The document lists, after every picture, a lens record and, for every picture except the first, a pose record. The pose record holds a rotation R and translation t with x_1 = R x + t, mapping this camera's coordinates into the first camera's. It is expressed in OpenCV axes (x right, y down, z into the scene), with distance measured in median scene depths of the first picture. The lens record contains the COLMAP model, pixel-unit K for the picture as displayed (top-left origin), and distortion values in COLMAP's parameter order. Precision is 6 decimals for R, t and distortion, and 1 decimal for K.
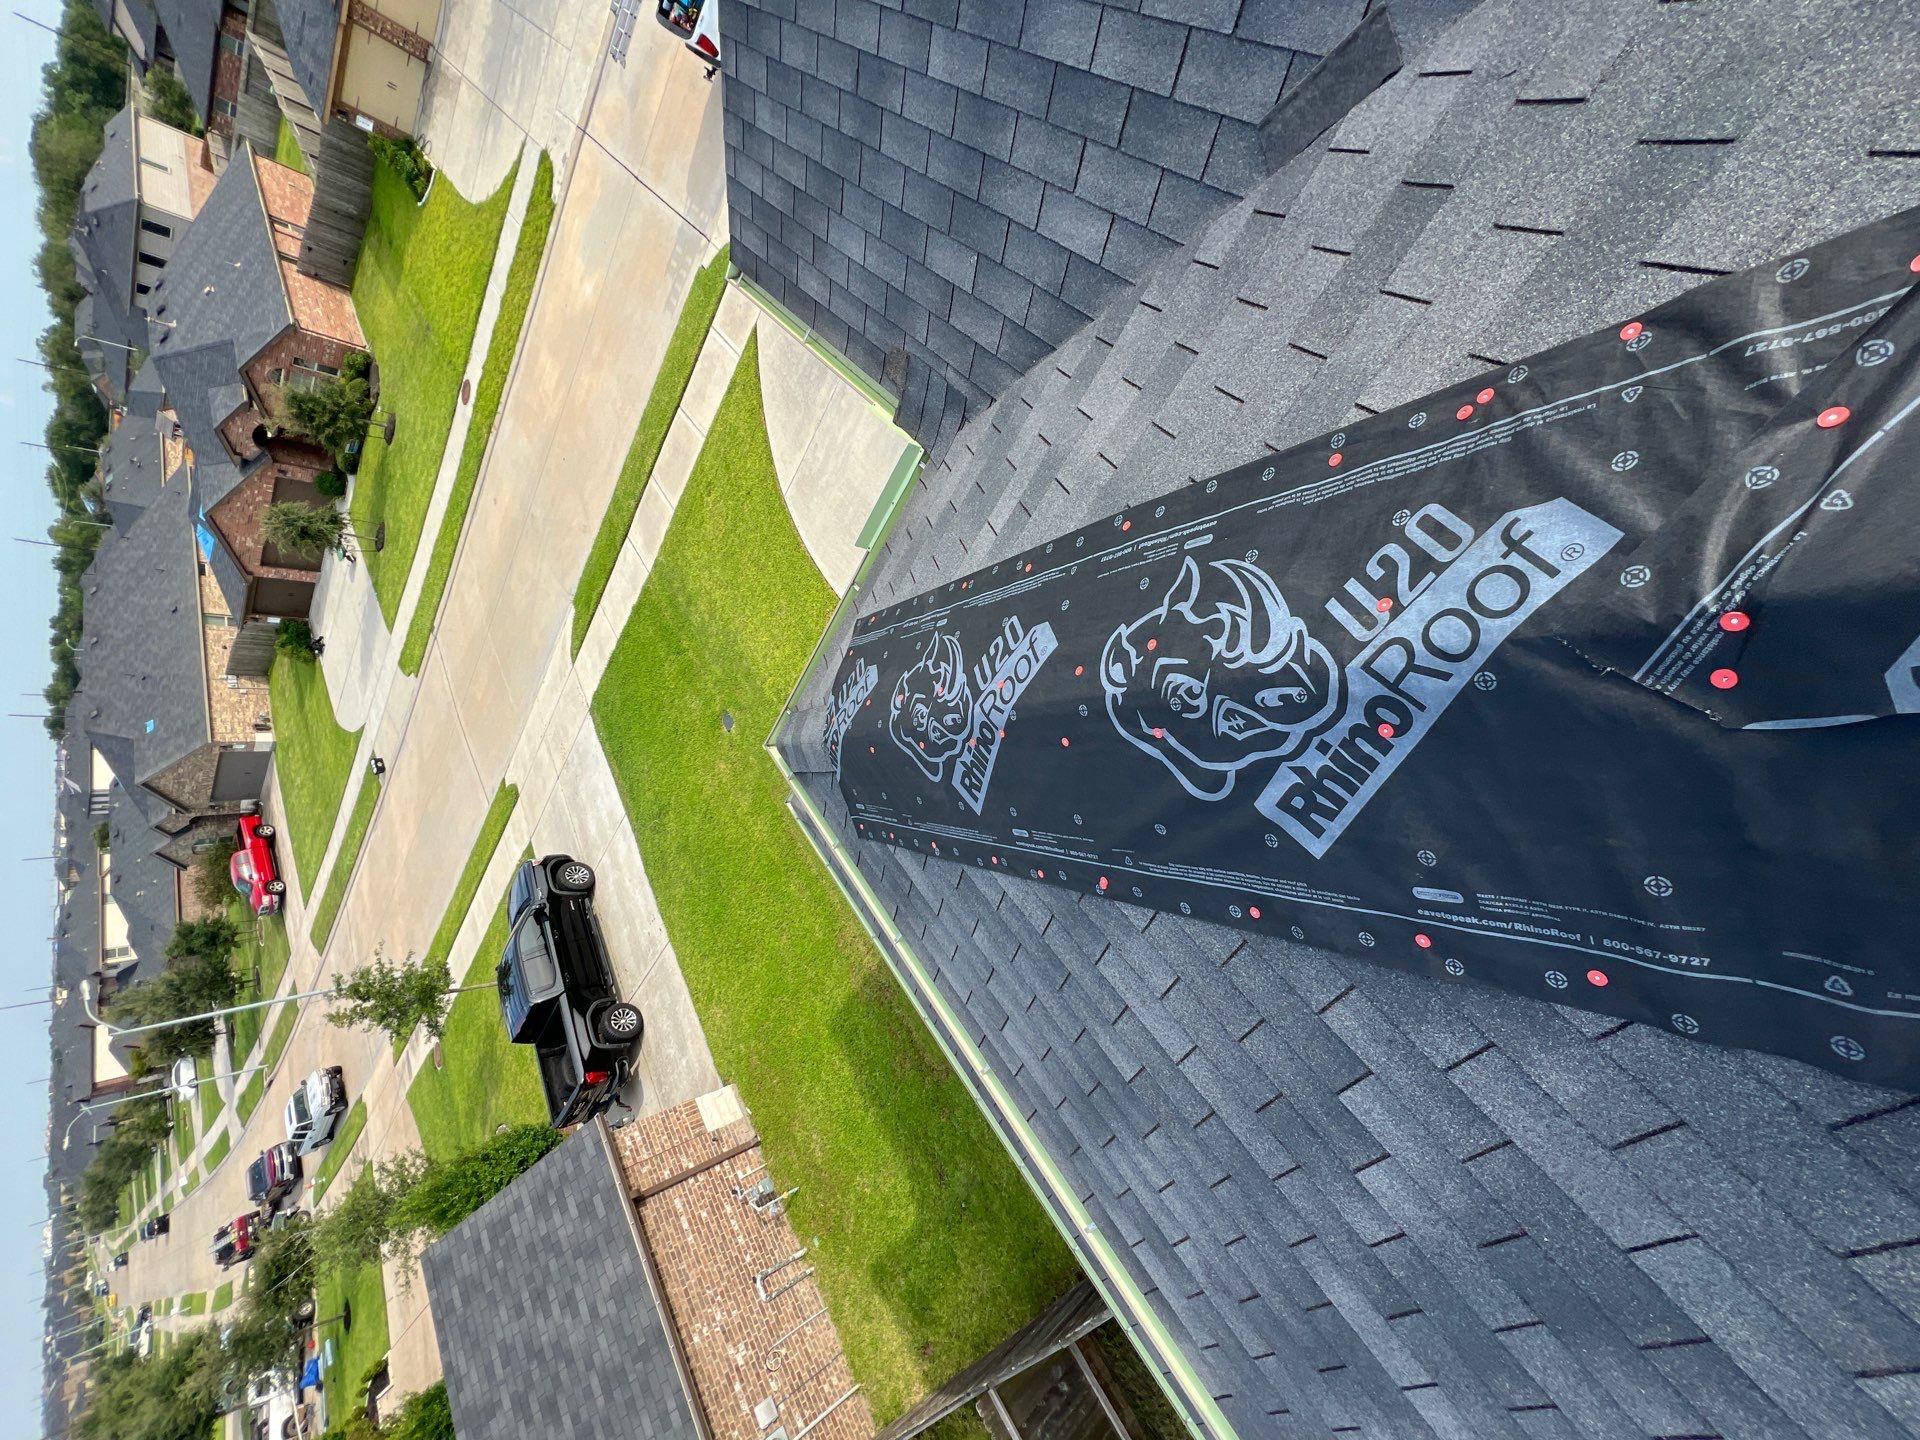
lens RADIAL K [[761.5, 0, 957.2], [0, 761.5, 720.2], [0, 0, 1]] dist [-0.003857, 0.000060]
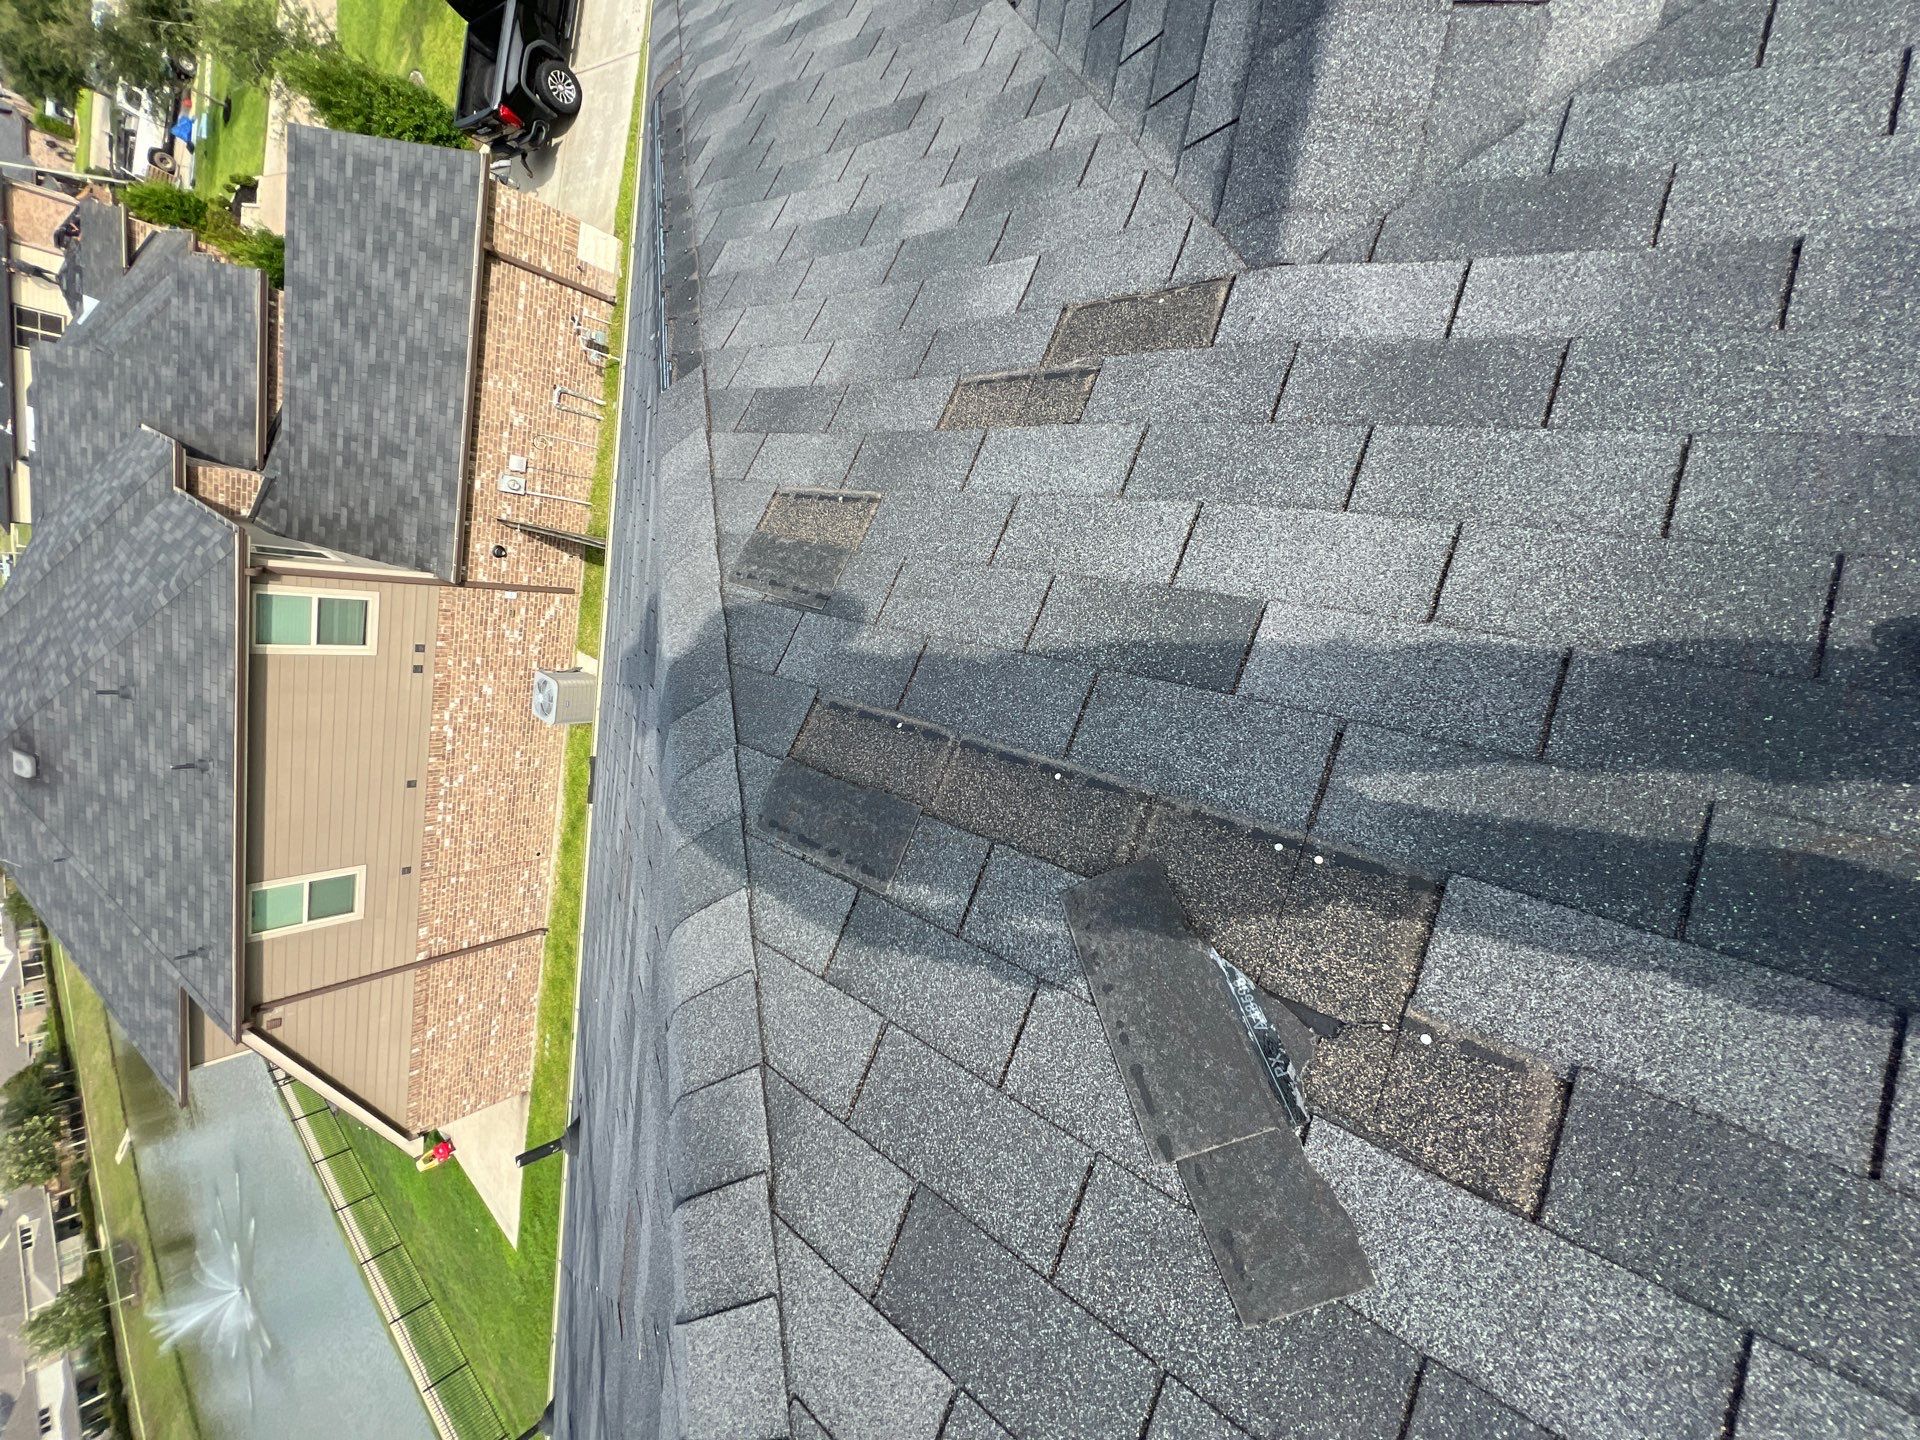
lens RADIAL K [[761.5, 0, 957.5], [0, 761.5, 714.0], [0, 0, 1]] dist [-0.003857, 0.000060]
pose [[0.699922, 0.636991, 0.323036, 0.045664], [-0.683641, 0.466587, 0.561187, -0.050954], [0.206747, -0.613627, 0.762048, -0.039840]]
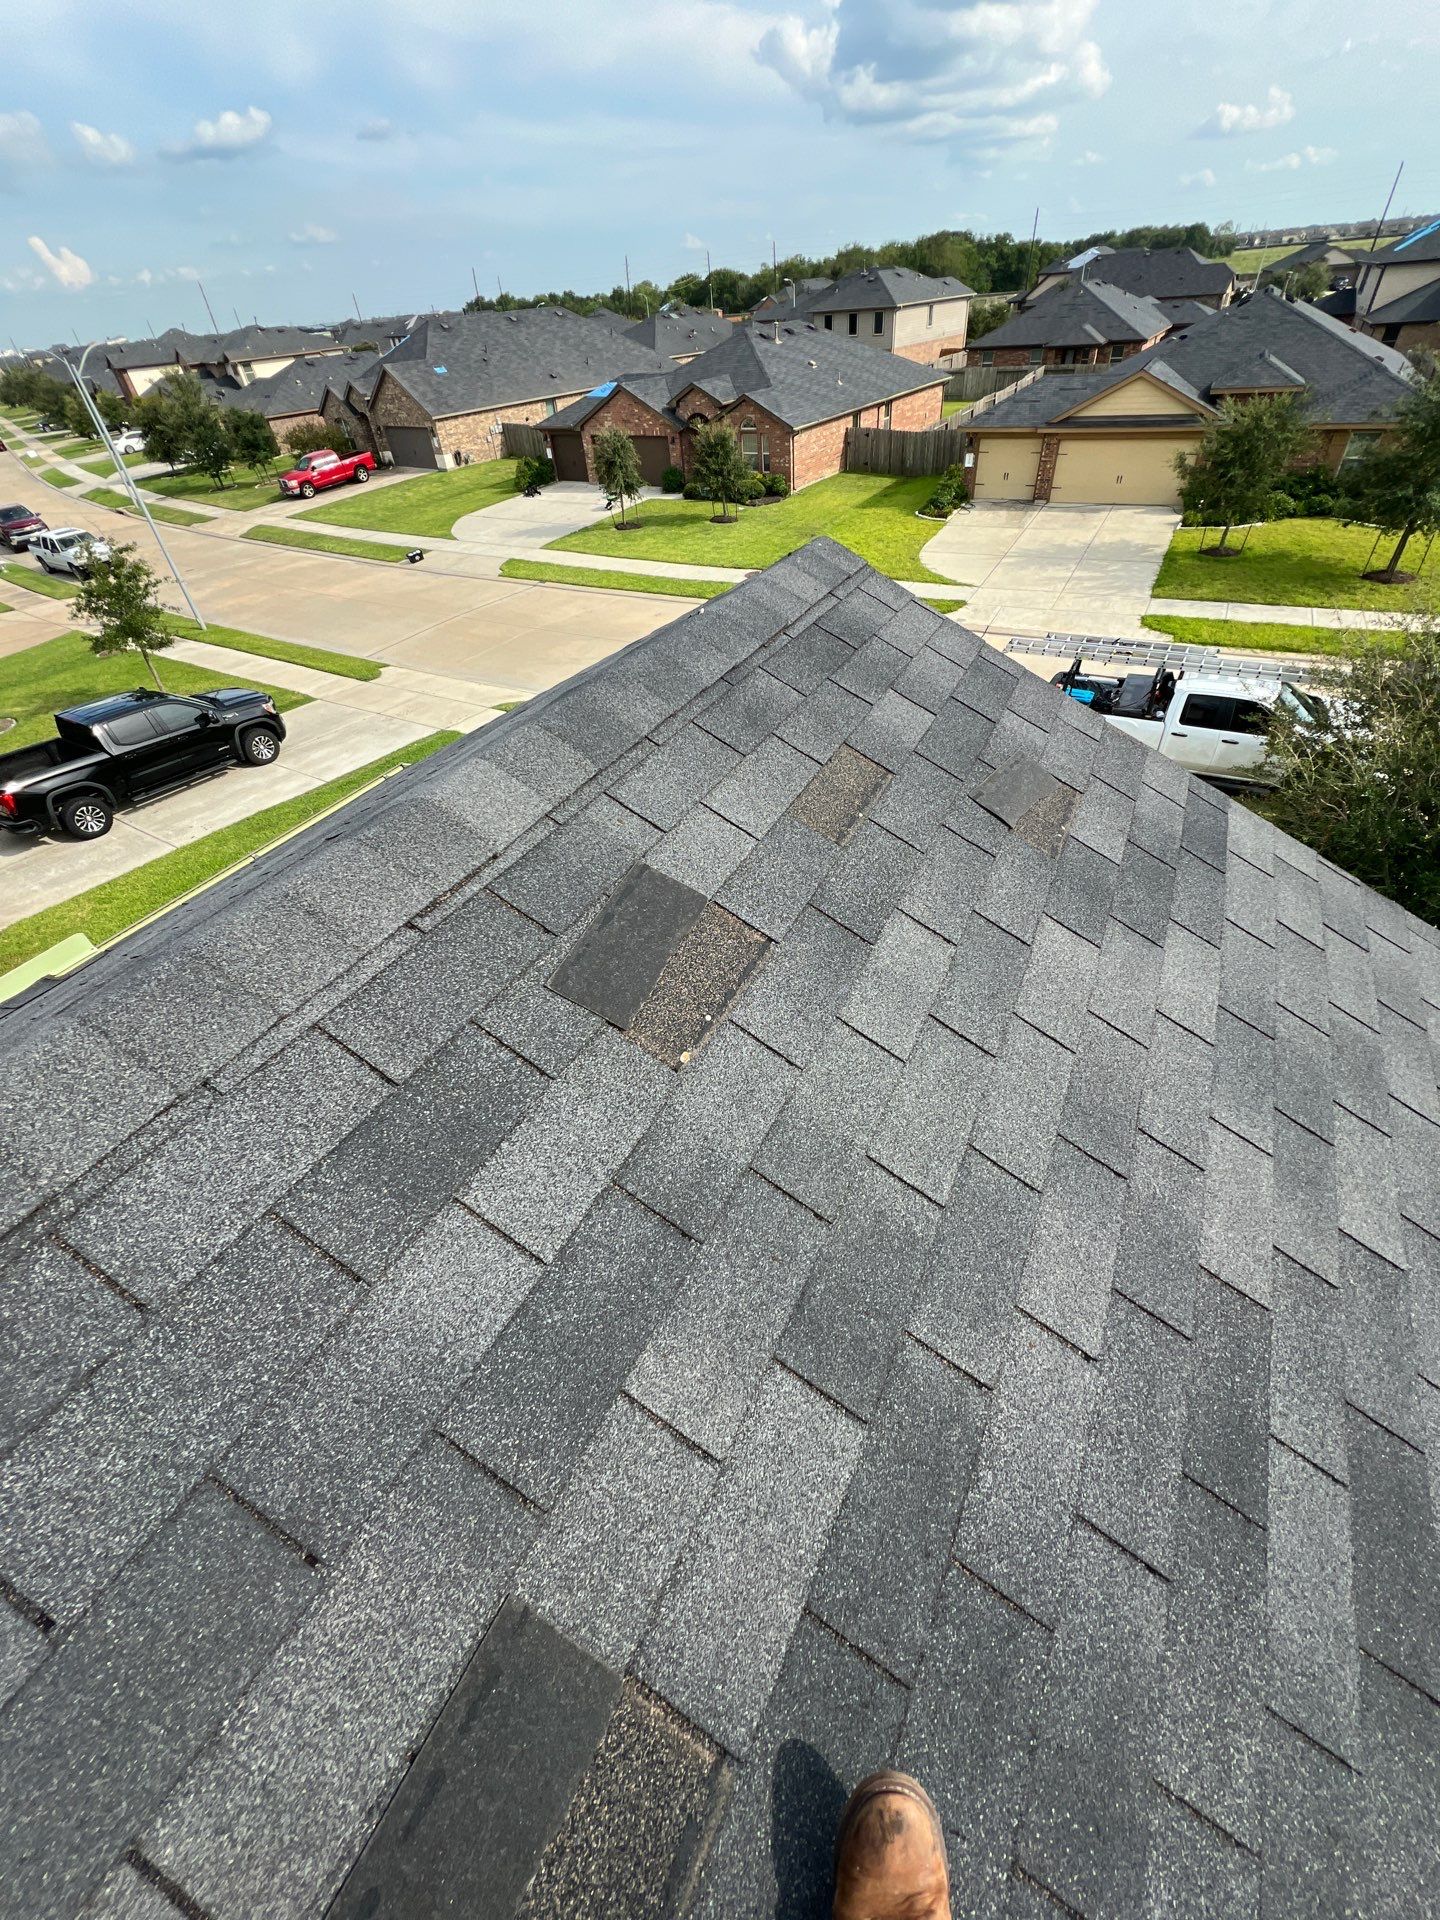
lens RADIAL K [[761.5, 0, 725.2], [0, 761.5, 957.2], [0, 0, 1]] dist [-0.003857, 0.000060]
pose [[0.222523, 0.964656, -0.141145, 0.021202], [-0.971997, 0.208301, -0.108774, -0.123925], [-0.075529, 0.161397, 0.983995, 0.014464]]
